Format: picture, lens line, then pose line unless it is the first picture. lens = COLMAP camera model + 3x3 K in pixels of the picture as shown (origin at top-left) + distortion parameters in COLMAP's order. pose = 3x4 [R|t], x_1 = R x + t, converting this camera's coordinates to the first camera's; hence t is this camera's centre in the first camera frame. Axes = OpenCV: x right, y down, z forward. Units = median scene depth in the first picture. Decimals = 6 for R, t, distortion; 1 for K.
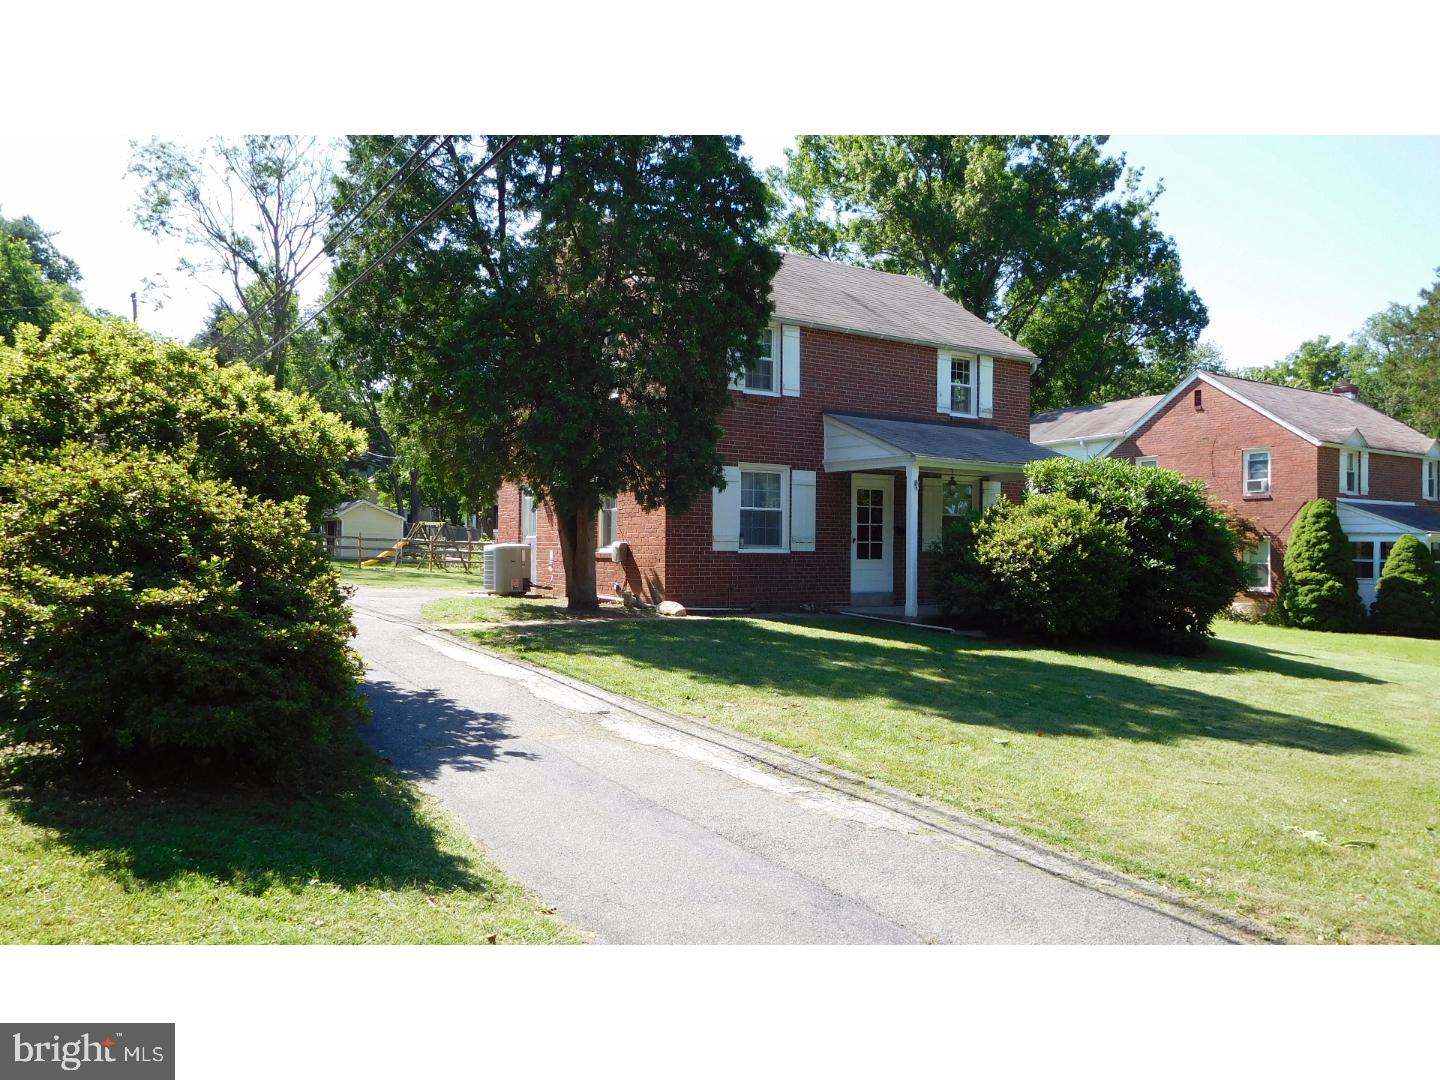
lens RADIAL K [[1051.4, 0, 720.0], [0, 1051.4, 540.0], [0, 0, 1]] dist [-0.037696, -0.000762]
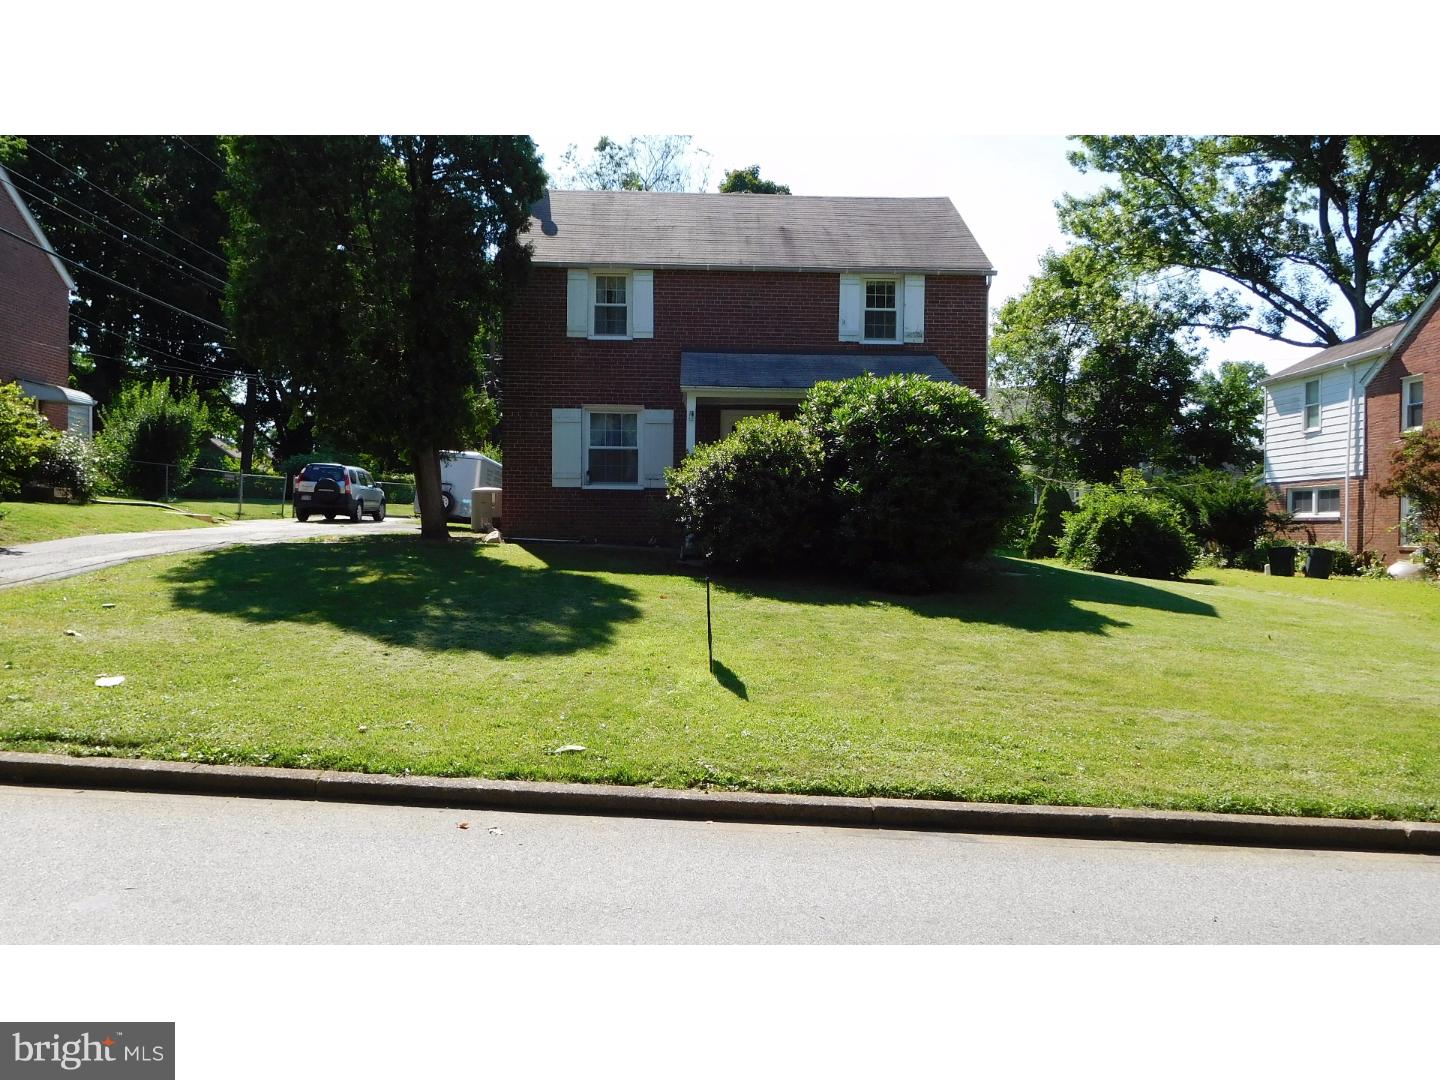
lens RADIAL K [[1051.4, 0, 720.0], [0, 1051.4, 540.0], [0, 0, 1]] dist [-0.037696, -0.000762]
pose [[0.857128, 0.010526, -0.514995, 0.663264], [0.004168, 0.999617, 0.027368, 0.034083], [0.515086, -0.025604, 0.856756, 0.143644]]
